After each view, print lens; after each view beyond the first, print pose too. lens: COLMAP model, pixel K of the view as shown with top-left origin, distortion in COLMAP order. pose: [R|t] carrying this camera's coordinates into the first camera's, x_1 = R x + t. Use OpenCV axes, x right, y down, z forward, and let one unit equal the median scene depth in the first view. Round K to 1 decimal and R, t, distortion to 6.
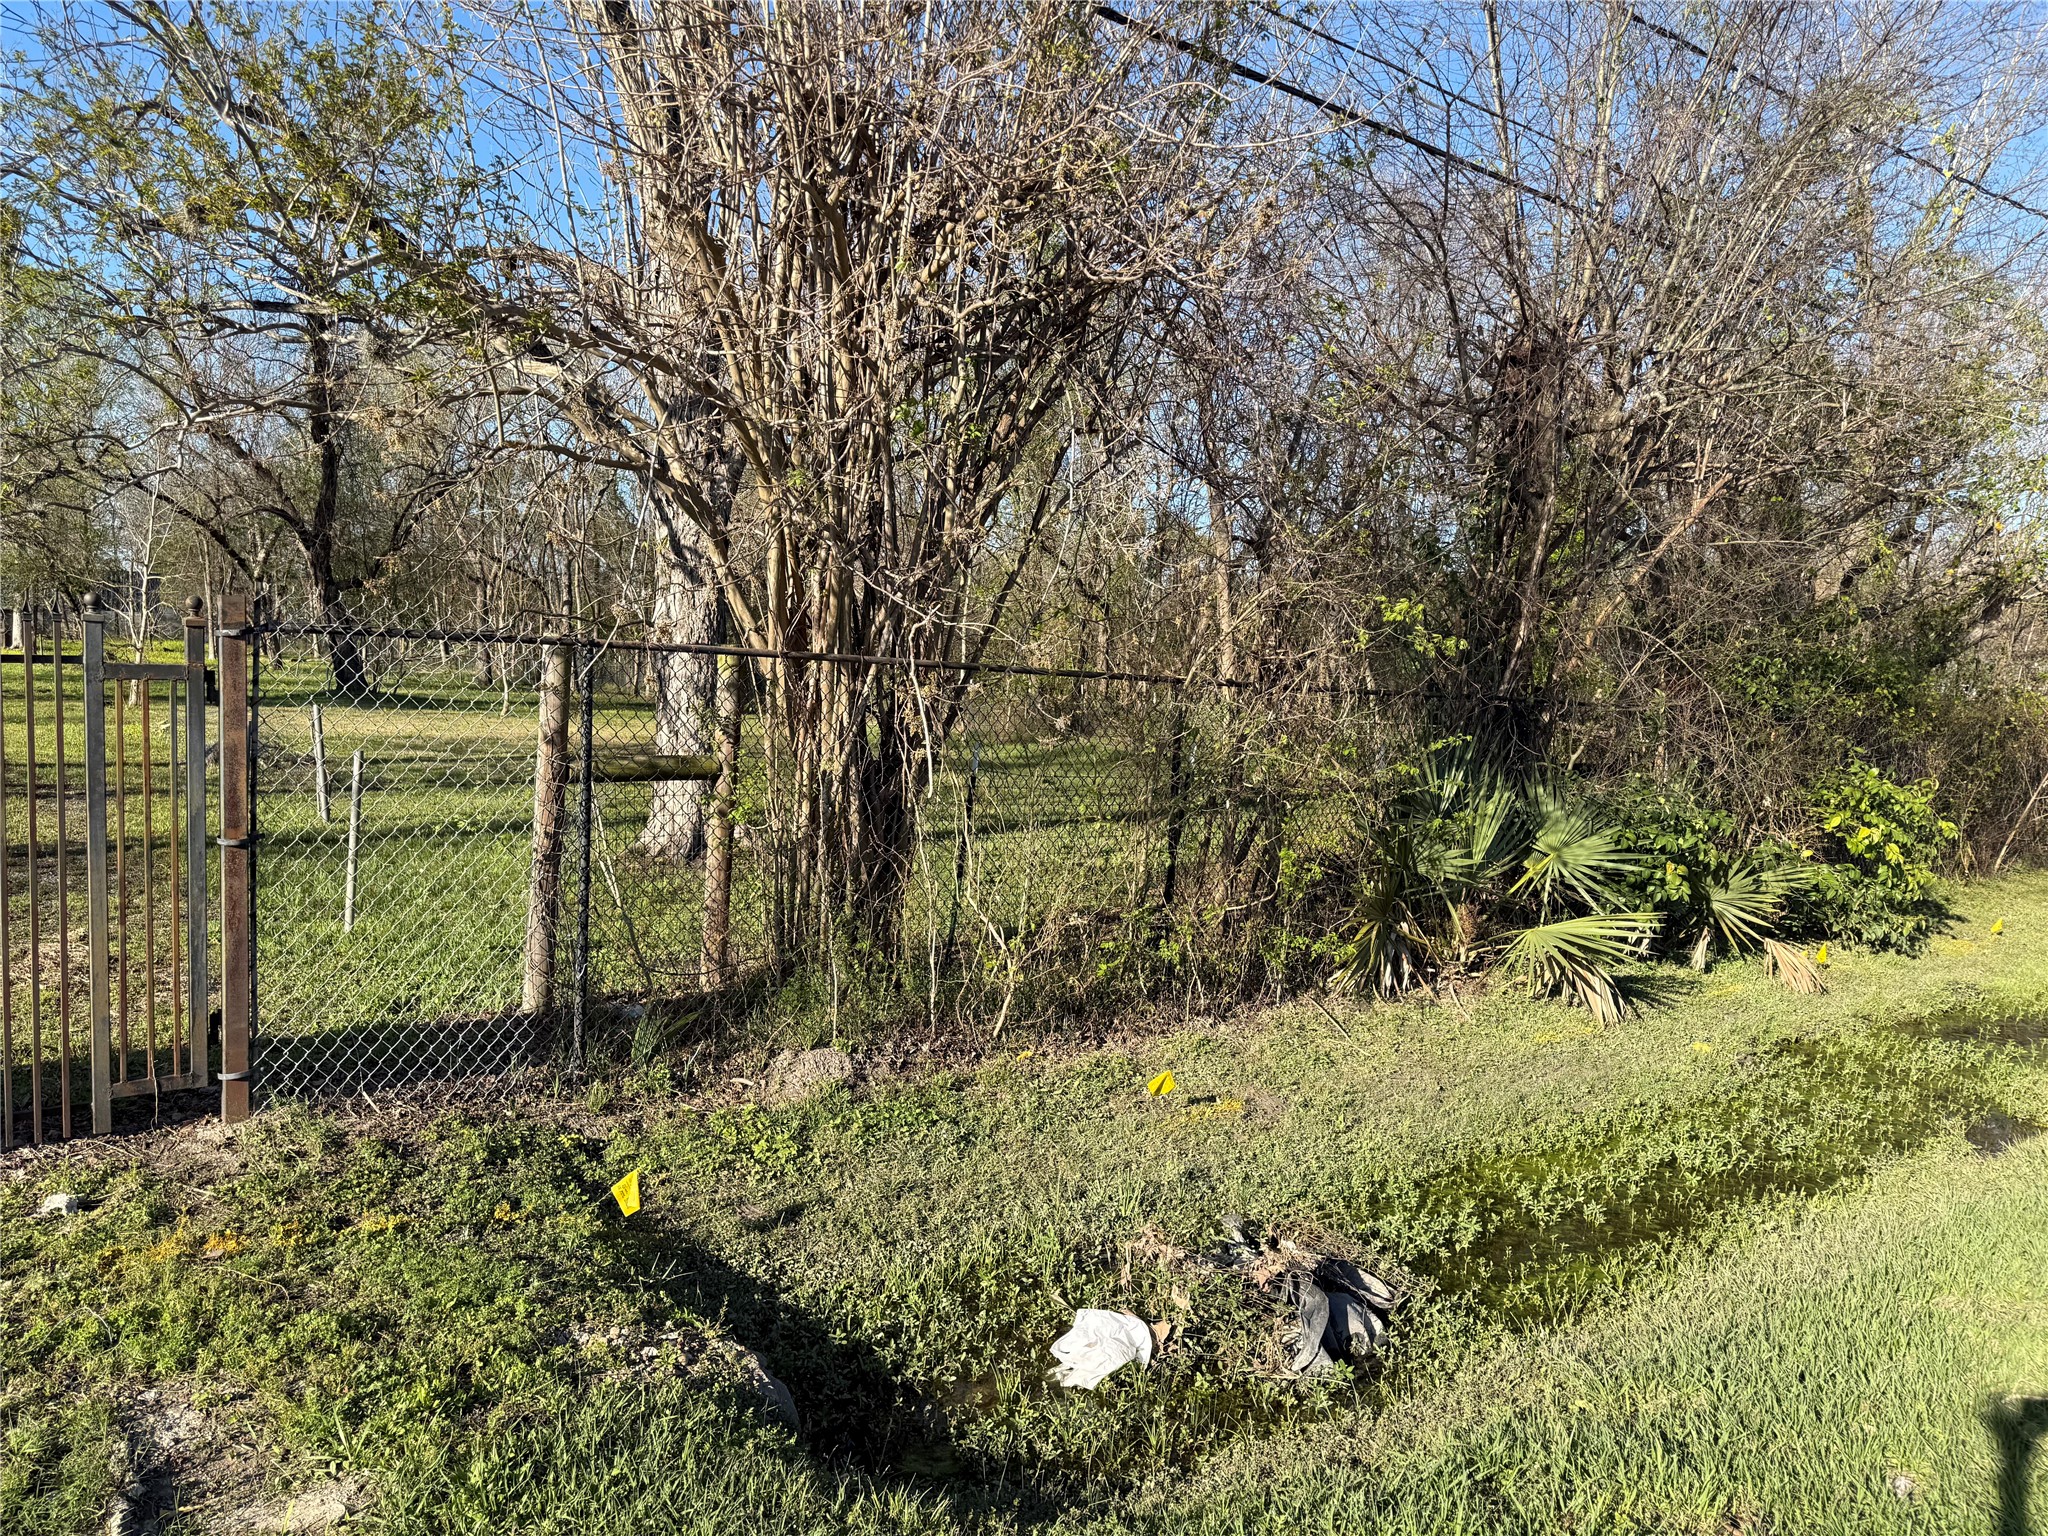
lens RADIAL K [[1455.3, 0, 1045.5], [0, 1455.3, 718.0], [0, 0, 1]] dist [0.098925, -0.123417]
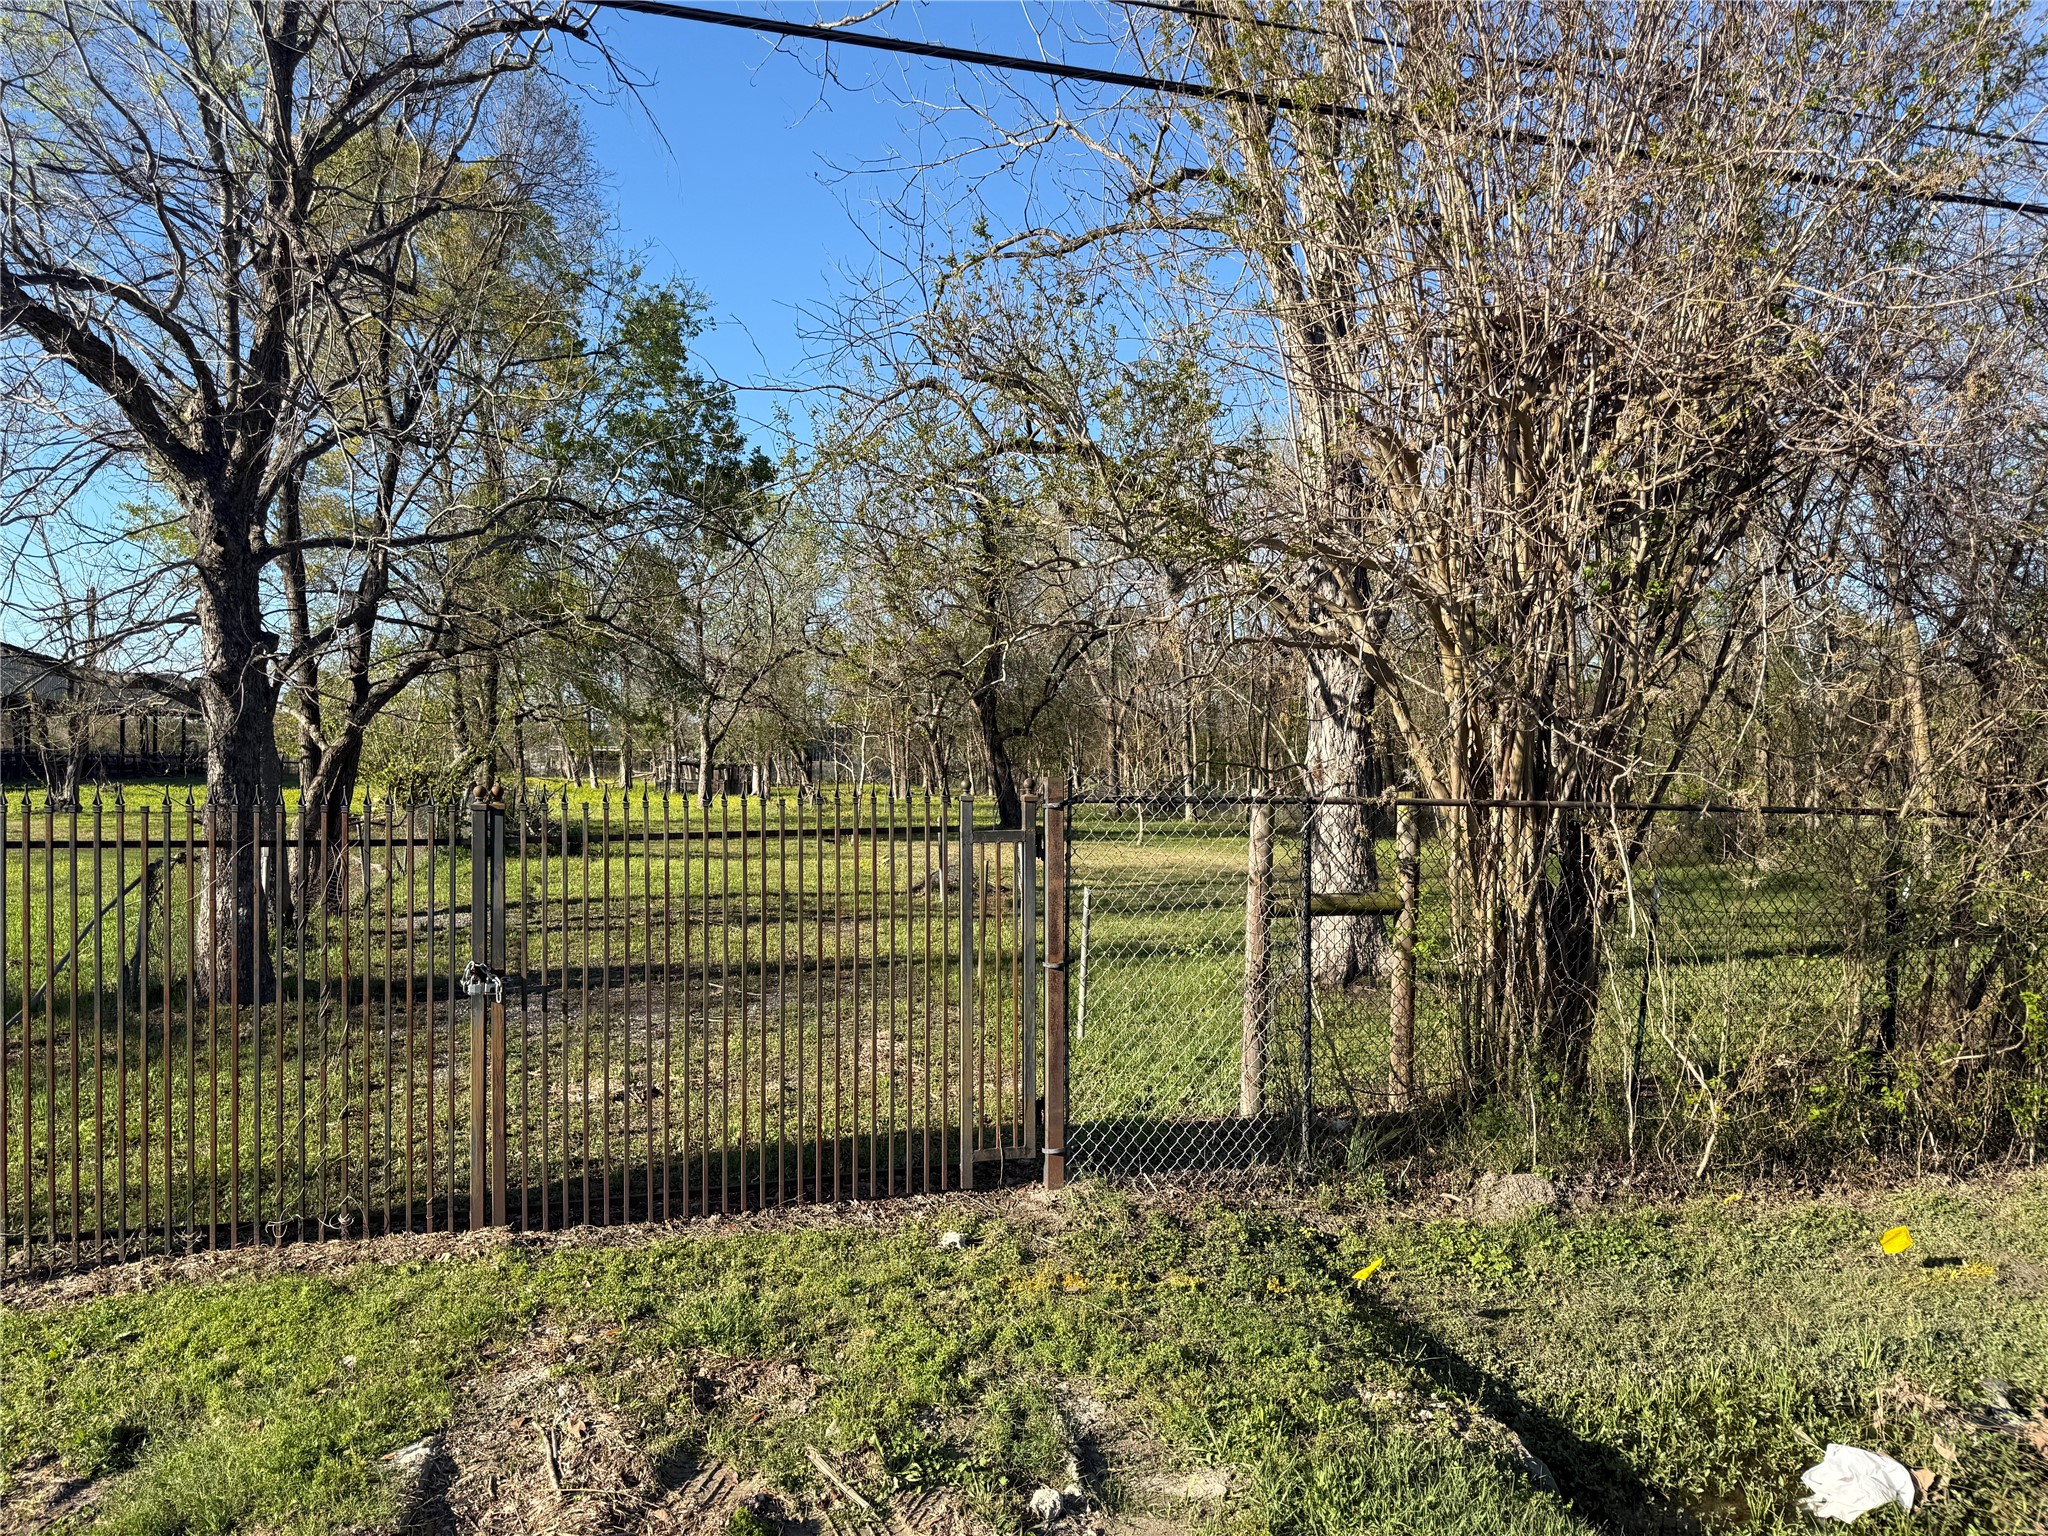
lens RADIAL K [[1468.6, 0, 1015.6], [0, 1468.6, 772.3], [0, 0, 1]] dist [0.027849, -0.028585]
pose [[0.911573, -0.036031, -0.409557, -0.042774], [0.016604, 0.998566, -0.050892, -0.017031], [0.410804, 0.039591, 0.910864, -0.142906]]
